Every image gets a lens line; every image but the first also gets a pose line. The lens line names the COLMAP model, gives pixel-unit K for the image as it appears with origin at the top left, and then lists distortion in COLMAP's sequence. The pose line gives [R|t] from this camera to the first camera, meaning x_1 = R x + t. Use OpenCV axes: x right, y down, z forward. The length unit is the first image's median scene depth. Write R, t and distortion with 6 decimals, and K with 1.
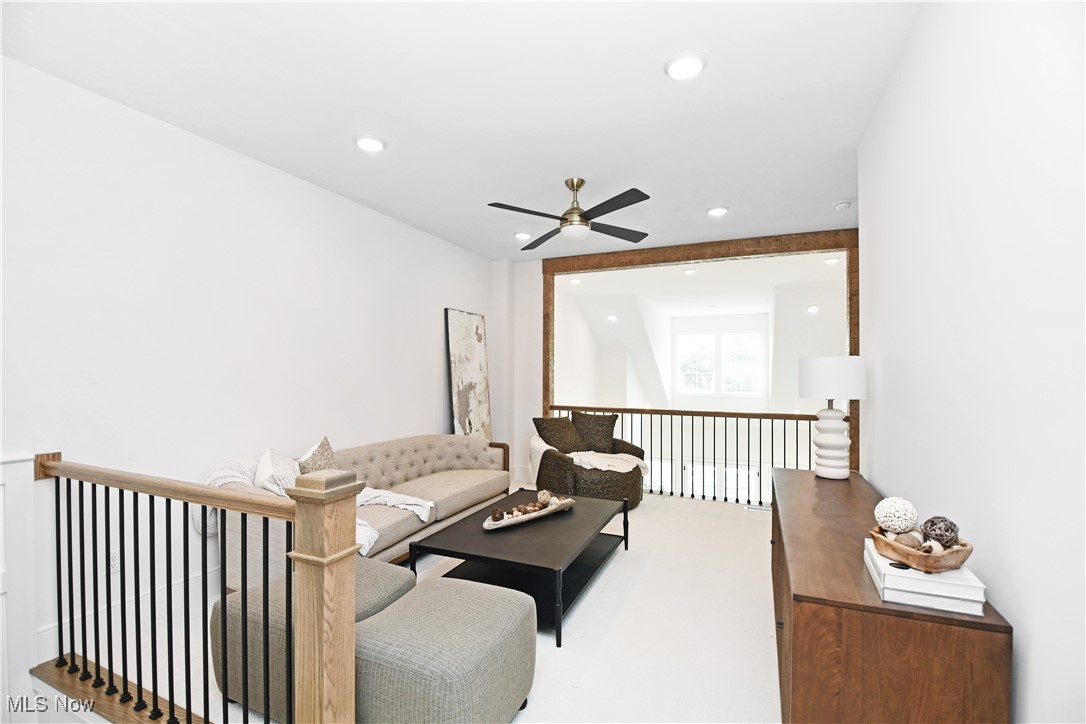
lens RADIAL K [[480.4, 0, 543.2], [0, 480.4, 371.5], [0, 0, 1]] dist [-0.013078, -0.004640]
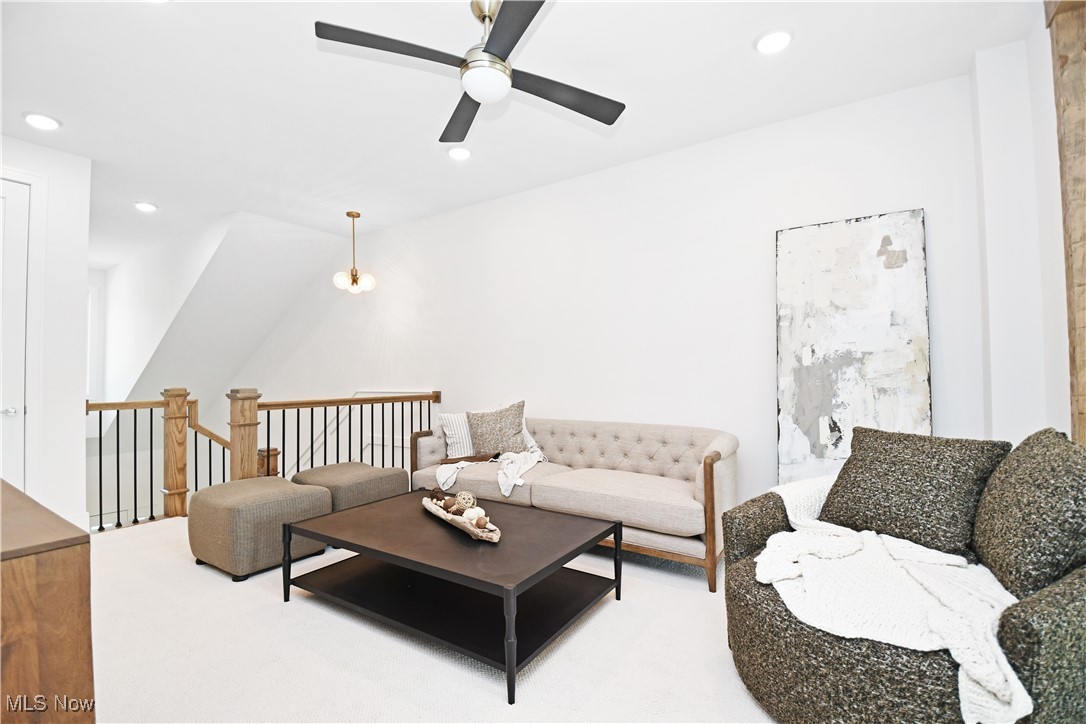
lens RADIAL K [[480.4, 0, 544.3], [0, 480.4, 358.2], [0, 0, 1]] dist [-0.013078, -0.004640]
pose [[-0.167648, -0.007945, -0.985815, 0.425858], [0.023672, 0.999647, -0.012082, 0.029111], [0.985563, -0.025362, -0.167401, 0.773328]]
